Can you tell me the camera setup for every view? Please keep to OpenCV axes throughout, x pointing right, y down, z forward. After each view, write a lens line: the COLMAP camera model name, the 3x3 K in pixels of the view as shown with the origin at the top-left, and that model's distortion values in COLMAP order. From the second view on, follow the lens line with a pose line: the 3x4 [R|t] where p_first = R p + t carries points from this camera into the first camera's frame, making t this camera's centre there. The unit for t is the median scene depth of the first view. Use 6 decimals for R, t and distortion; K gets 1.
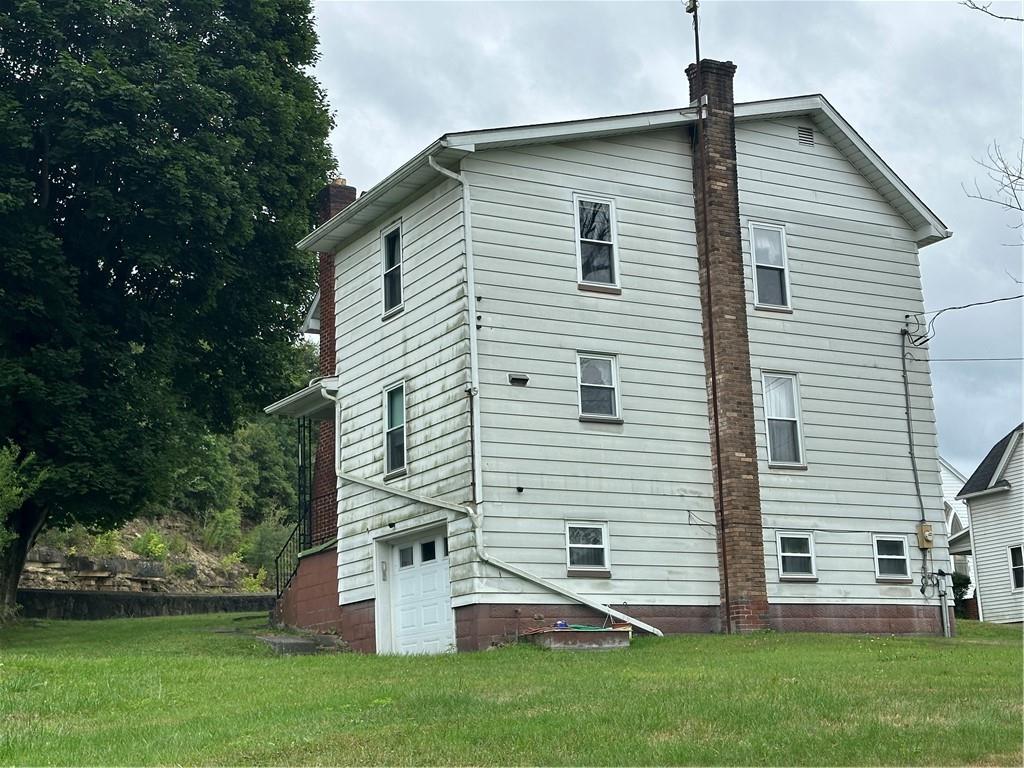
lens RADIAL K [[1596.3, 0, 512.0], [0, 1596.3, 384.0], [0, 0, 1]] dist [0.013186, 0.001509]
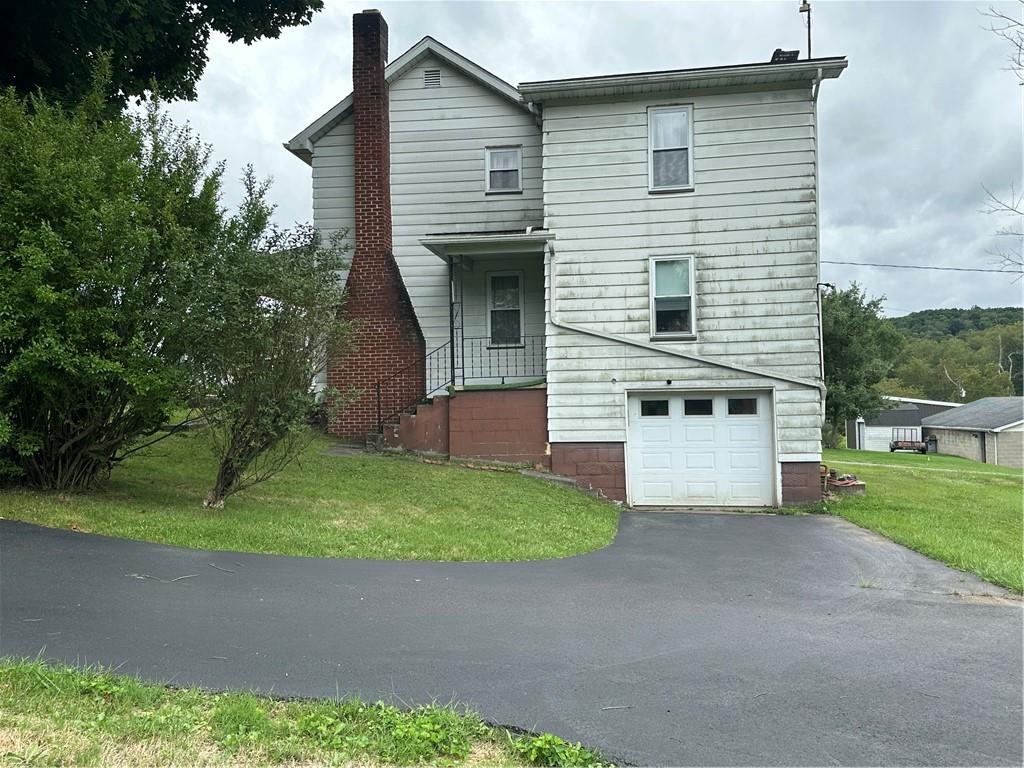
lens RADIAL K [[835.2, 0, 512.0], [0, 835.2, 384.0], [0, 0, 1]] dist [0.112024, 0.001408]
pose [[0.601146, 0.049470, 0.797606, -0.602595], [-0.173604, 0.982331, 0.069916, 0.066081], [-0.780054, -0.180498, 0.599112, 0.713168]]
